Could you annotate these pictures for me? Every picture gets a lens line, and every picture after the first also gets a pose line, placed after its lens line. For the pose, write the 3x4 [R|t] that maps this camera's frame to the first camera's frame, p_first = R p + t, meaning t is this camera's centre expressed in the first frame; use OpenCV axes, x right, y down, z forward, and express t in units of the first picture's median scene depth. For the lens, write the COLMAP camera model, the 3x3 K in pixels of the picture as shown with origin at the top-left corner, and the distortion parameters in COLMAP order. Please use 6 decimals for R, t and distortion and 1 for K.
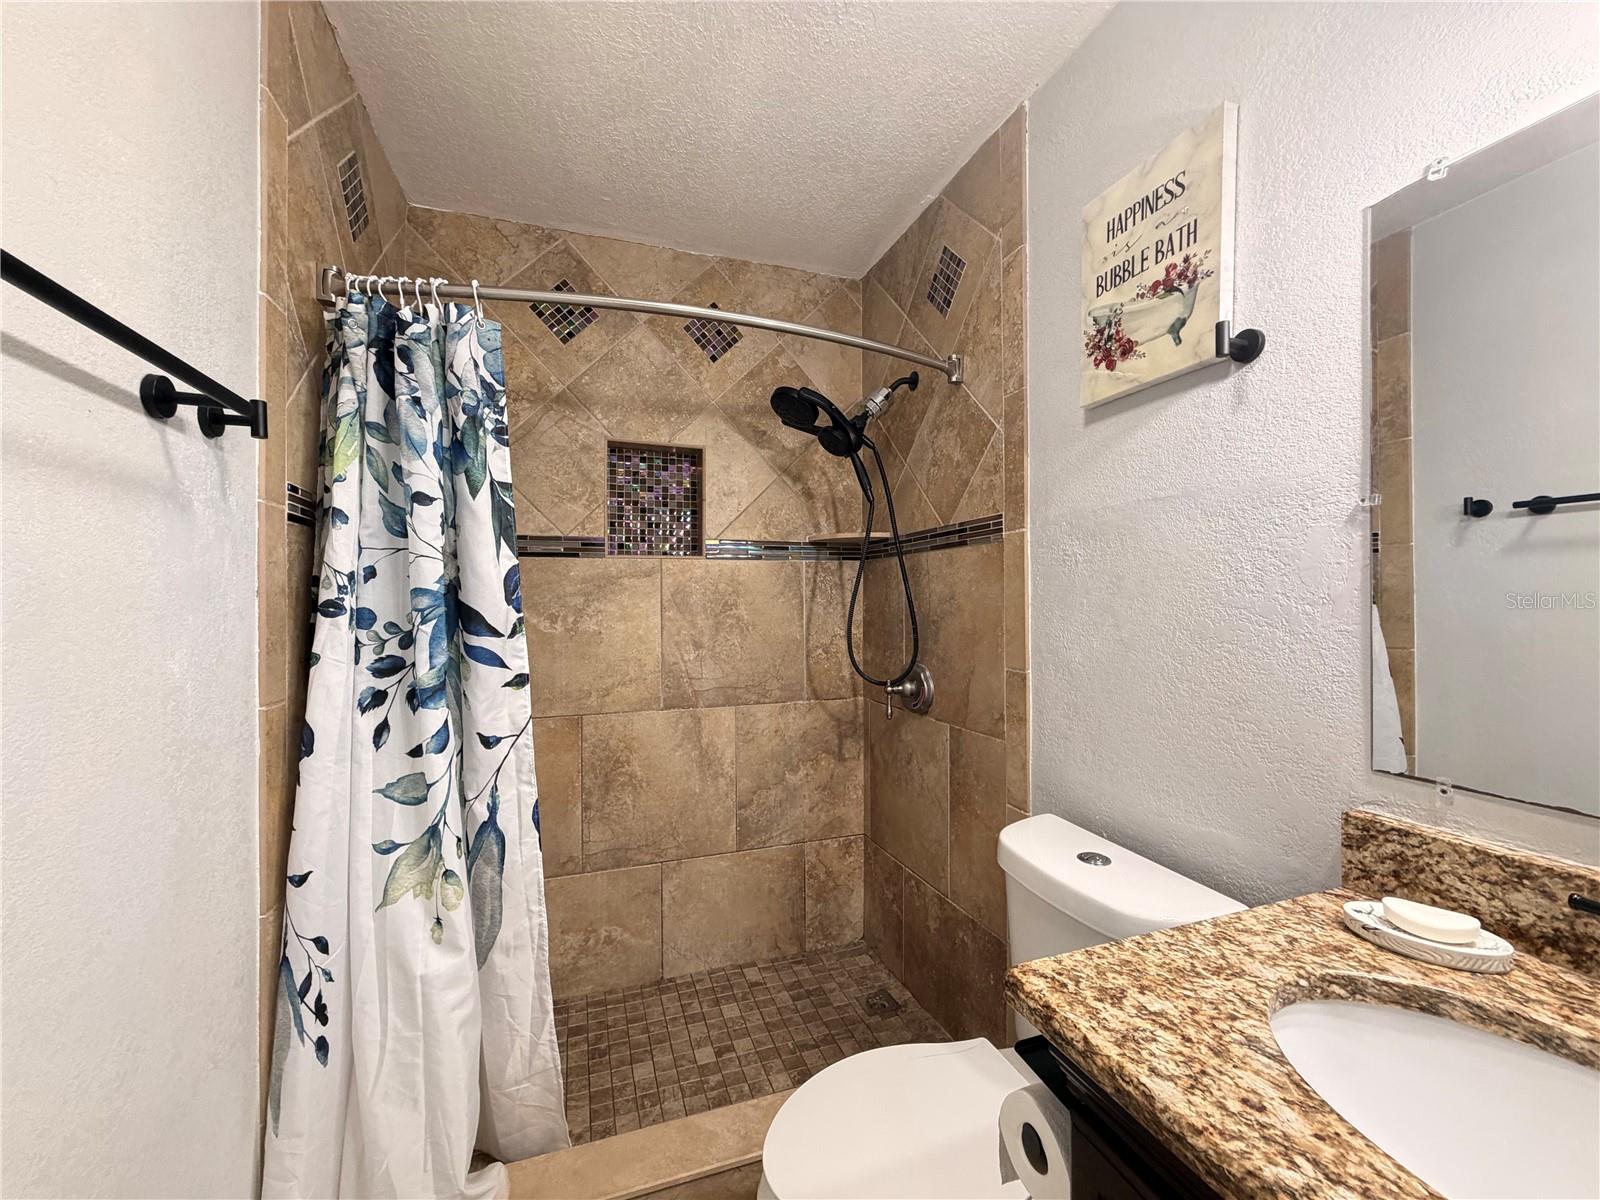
lens RADIAL K [[639.7, 0, 795.4], [0, 639.7, 601.9], [0, 0, 1]] dist [-0.000111, 0.000121]
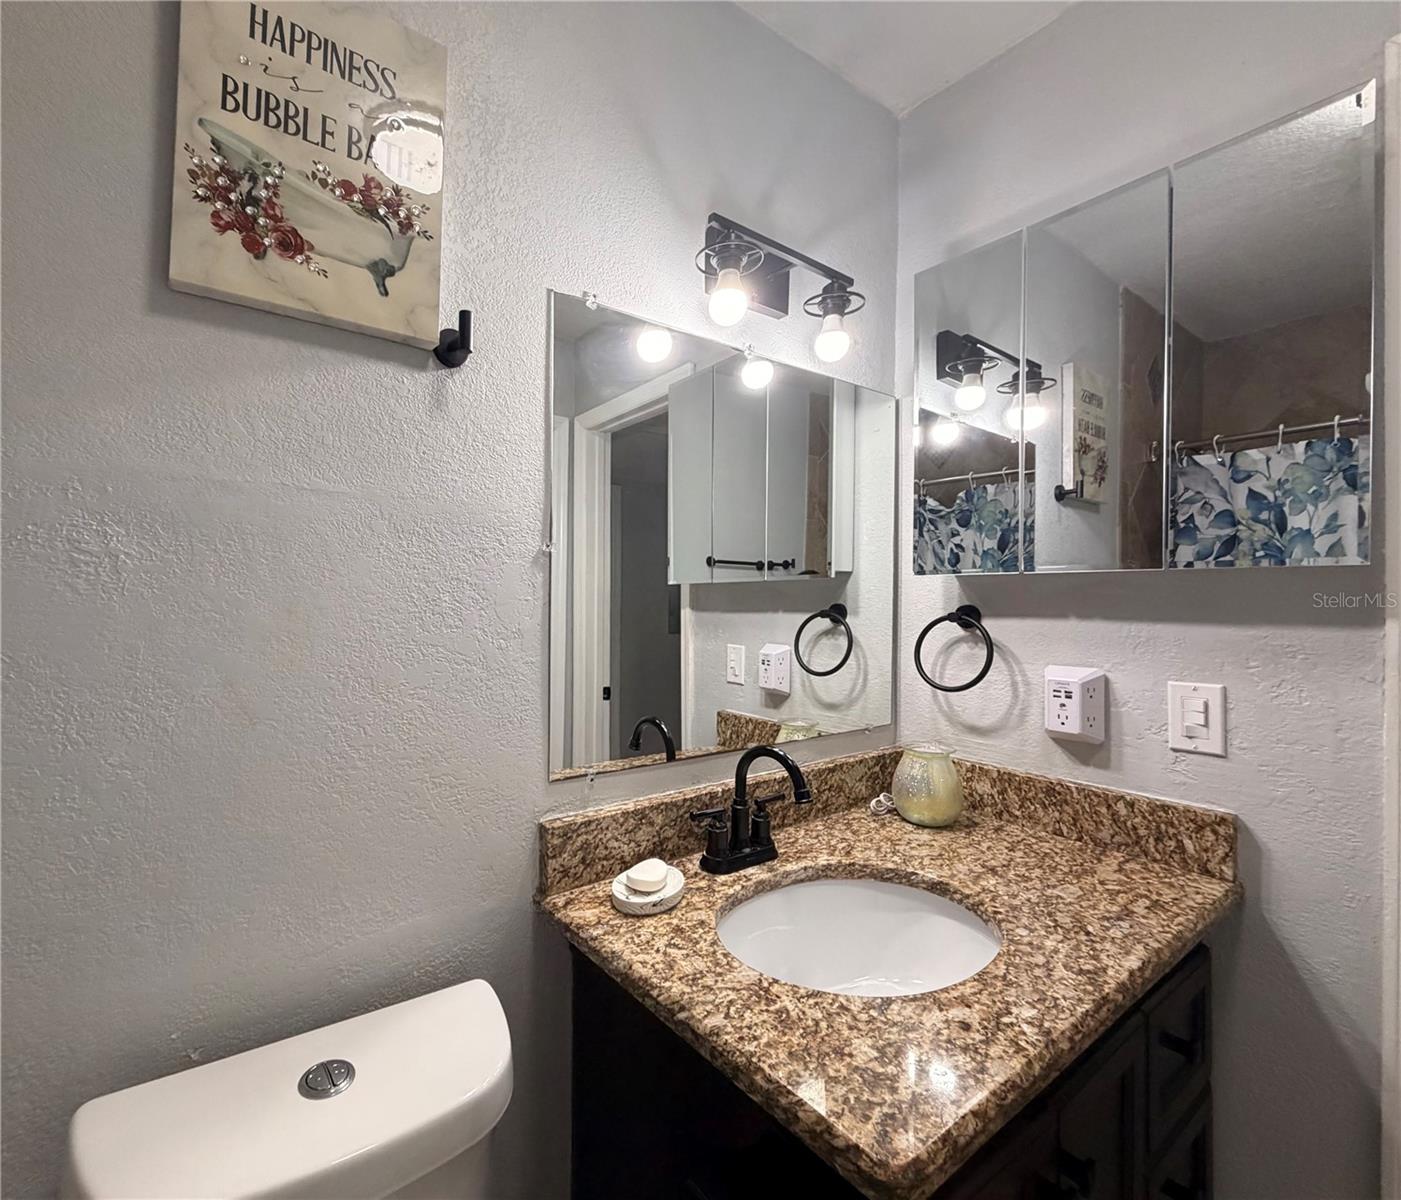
lens RADIAL K [[638.3, 0, 596.7], [0, 638.3, 603.0], [0, 0, 1]] dist [0.000357, -0.000181]
pose [[-0.242927, 0.002795, 0.970041, -0.169757], [-0.003296, 0.999988, -0.003706, -0.040211], [-0.970039, -0.004097, -0.242915, 0.884691]]
